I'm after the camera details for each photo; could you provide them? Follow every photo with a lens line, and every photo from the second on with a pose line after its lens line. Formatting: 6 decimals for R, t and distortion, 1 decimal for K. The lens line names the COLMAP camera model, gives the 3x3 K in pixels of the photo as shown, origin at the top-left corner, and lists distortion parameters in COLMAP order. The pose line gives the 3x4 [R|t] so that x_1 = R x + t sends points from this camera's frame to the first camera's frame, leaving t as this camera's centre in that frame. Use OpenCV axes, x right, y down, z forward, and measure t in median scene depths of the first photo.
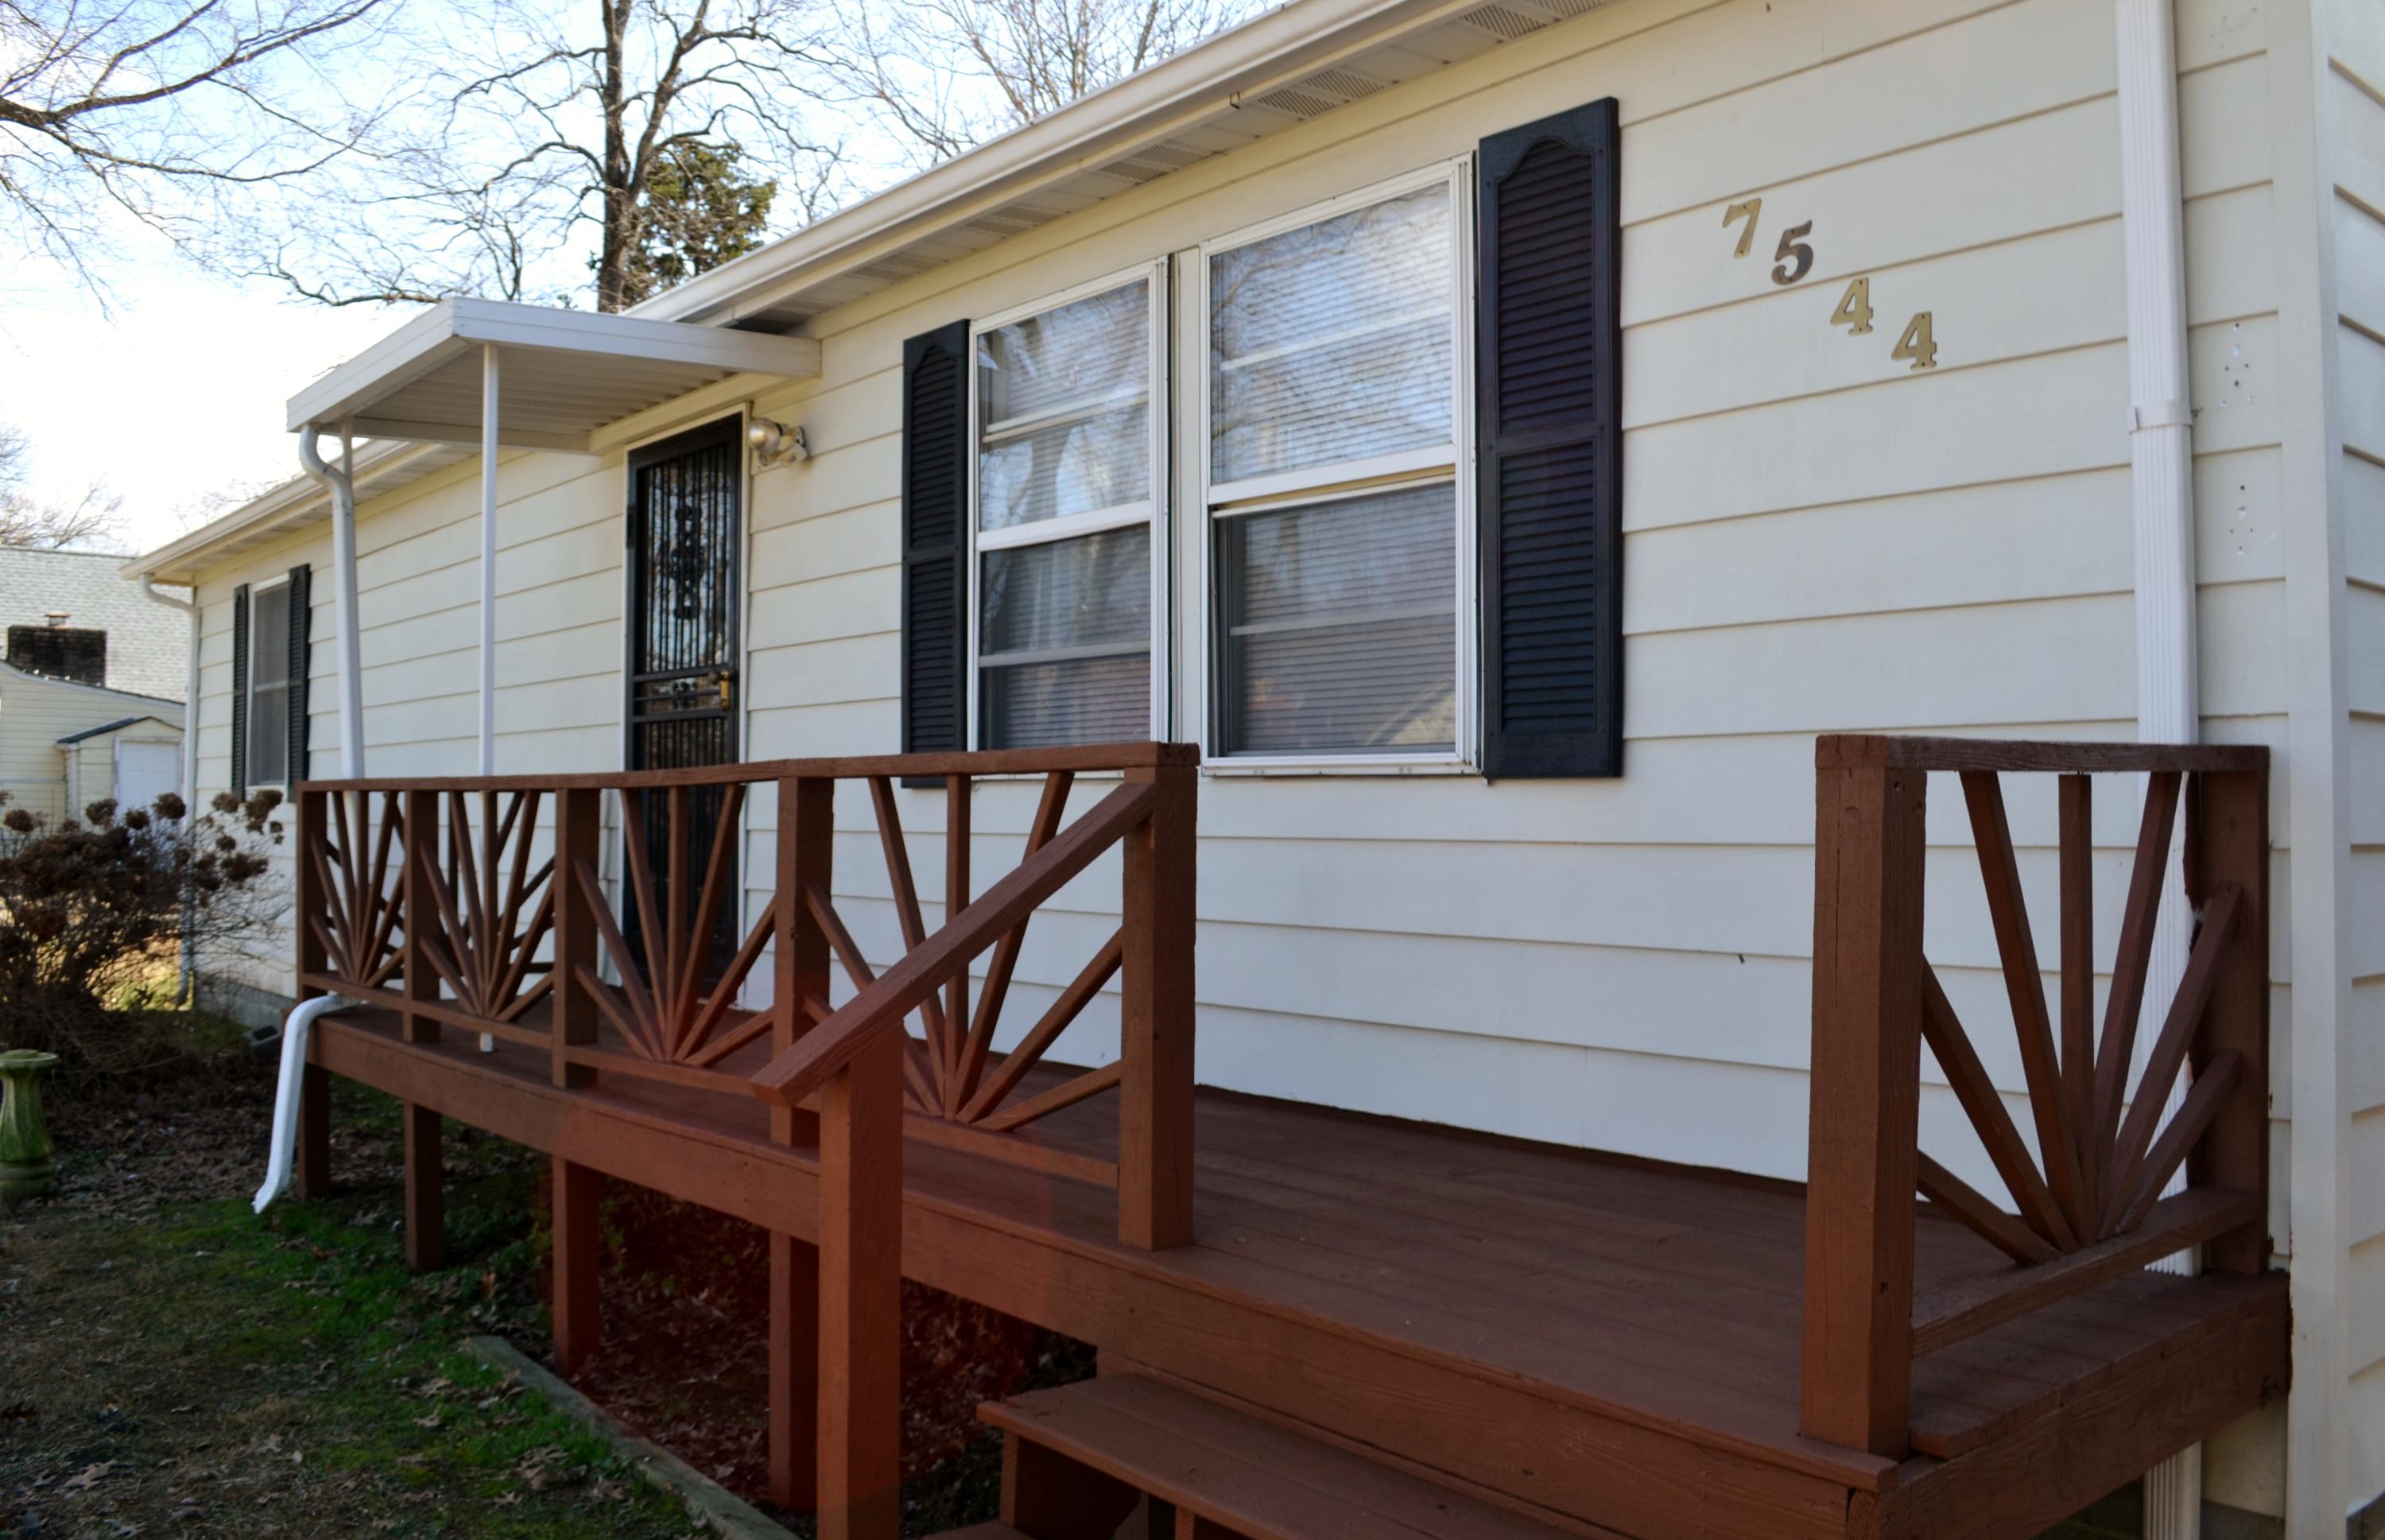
lens RADIAL K [[2118.5, 0, 1187.4], [0, 2118.5, 721.3], [0, 0, 1]] dist [-0.074394, -0.000055]
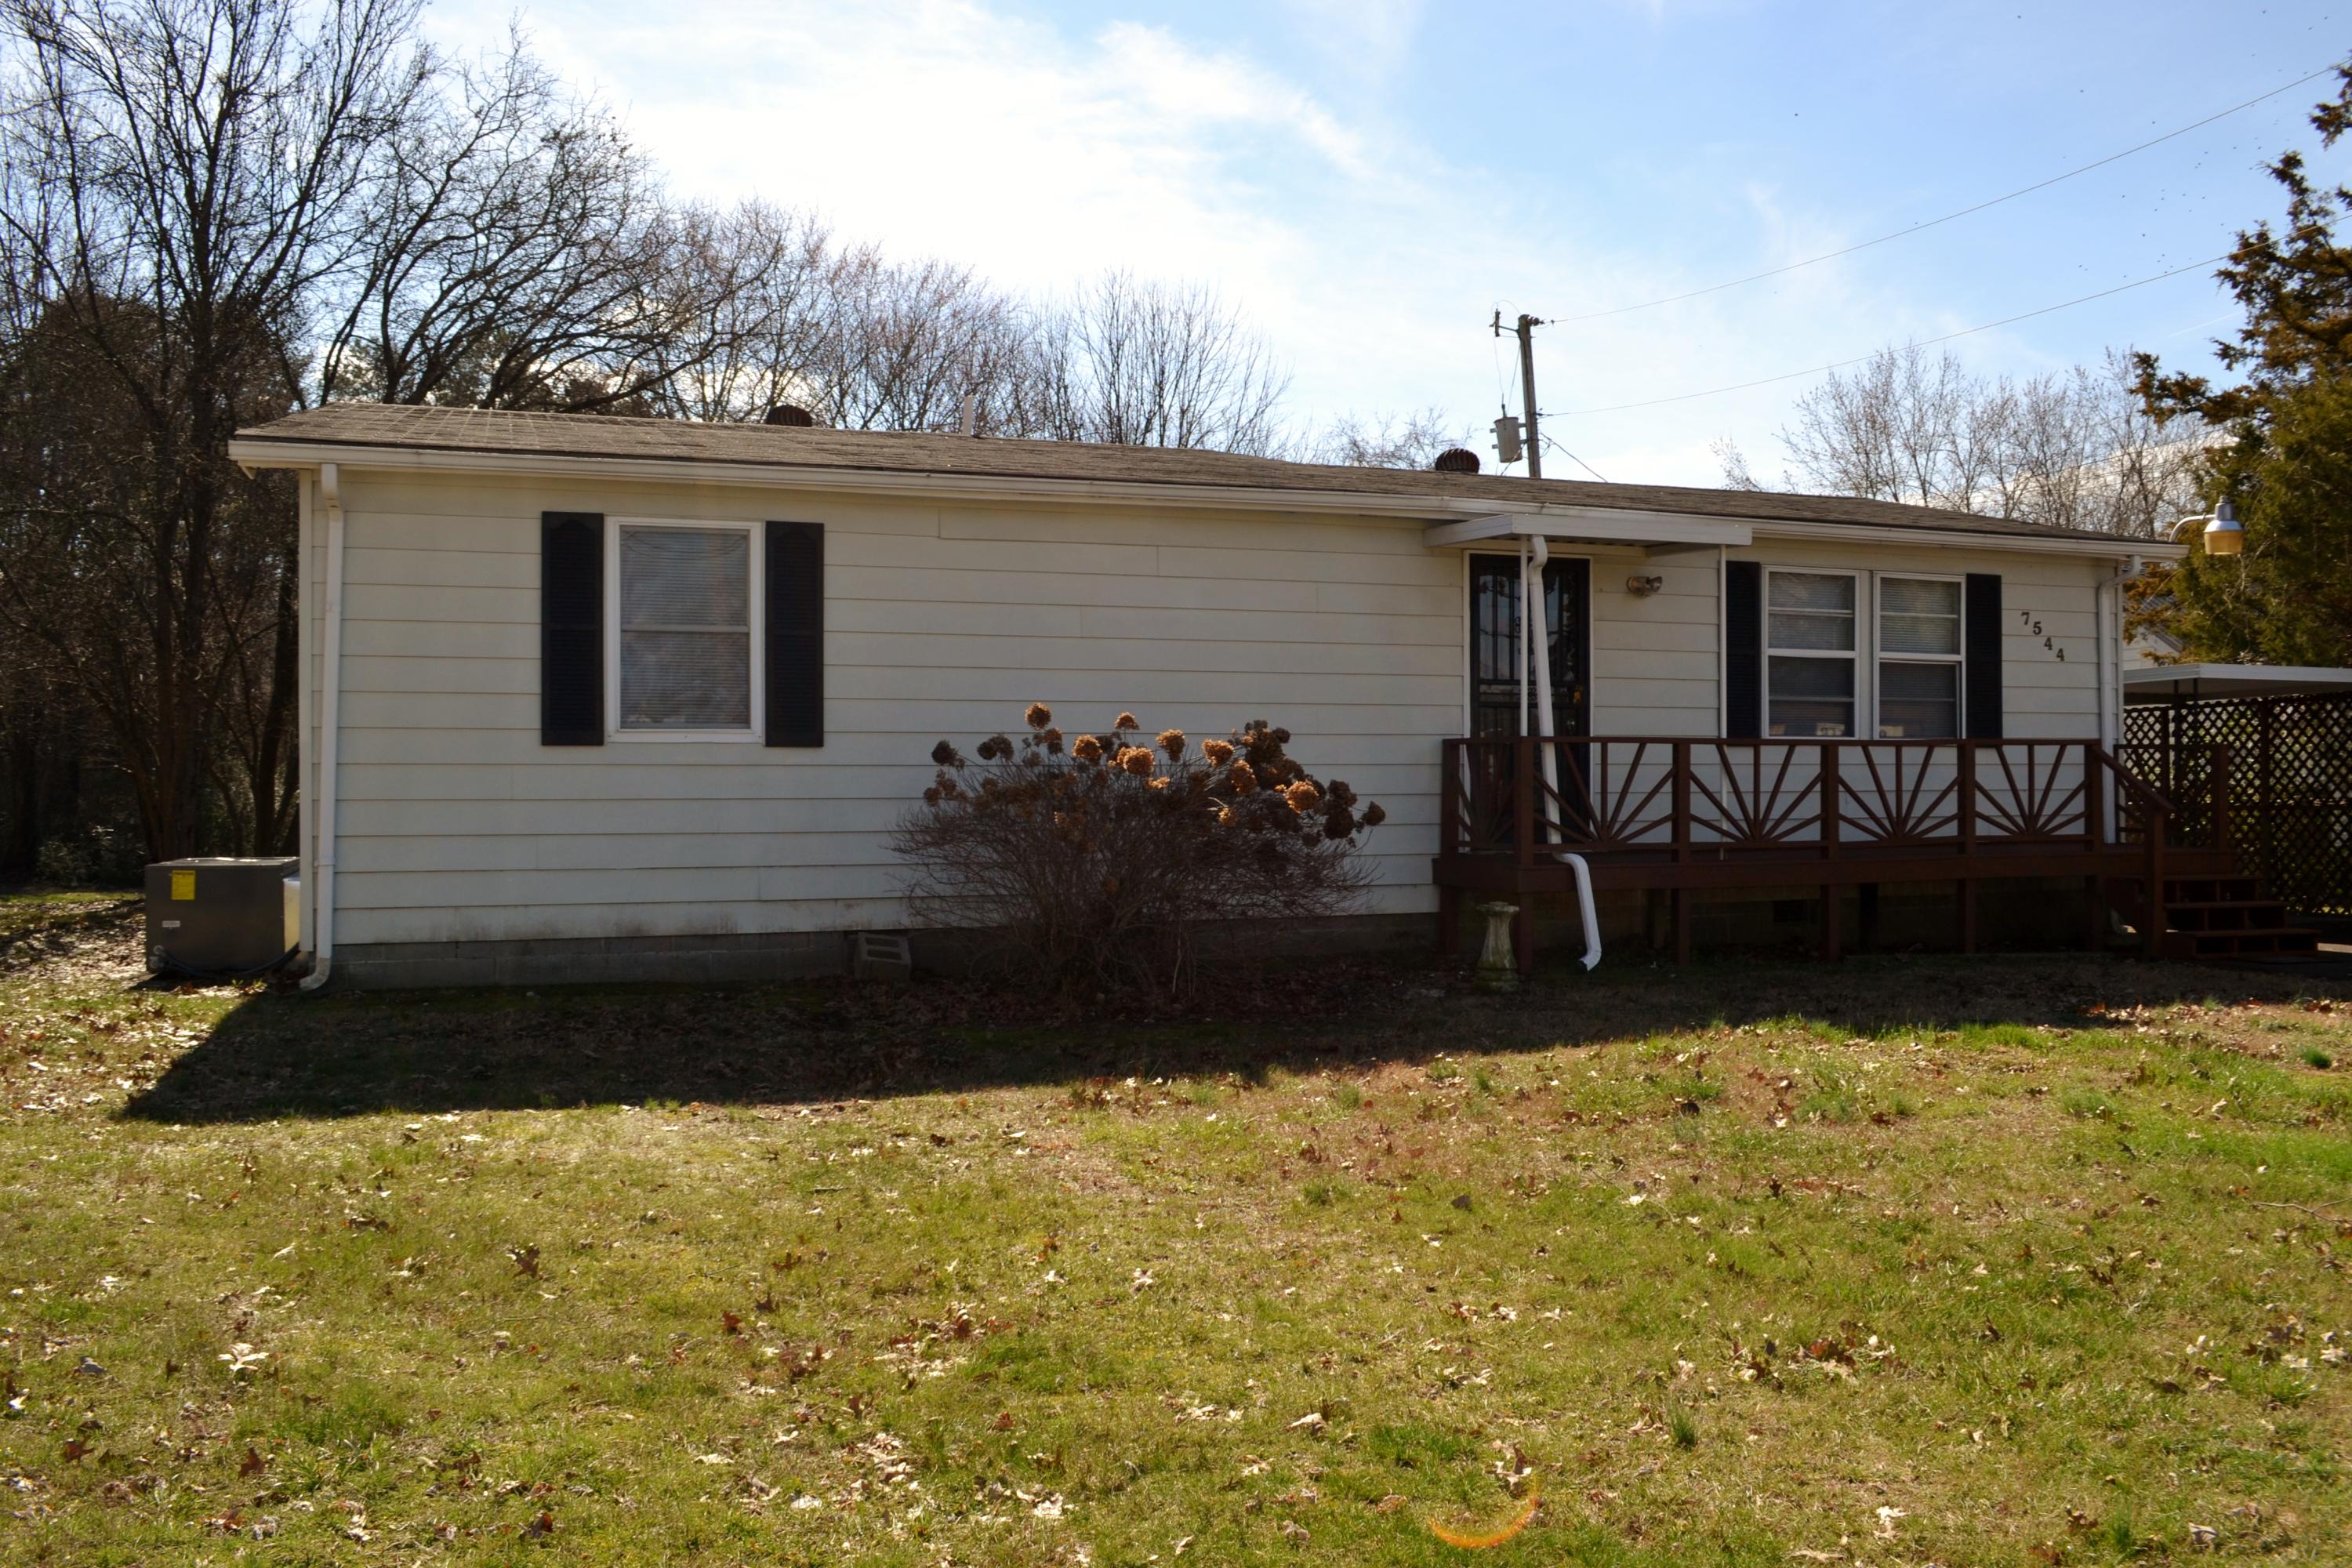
lens RADIAL K [[1863.7, 0, 1231.7], [0, 1863.7, 779.3], [0, 0, 1]] dist [-0.089754, 0.015965]
pose [[0.281281, 0.005415, 0.959610, -2.506029], [-0.030904, 0.999517, 0.003419, 0.084716], [-0.959128, -0.030617, 0.281312, 0.999346]]
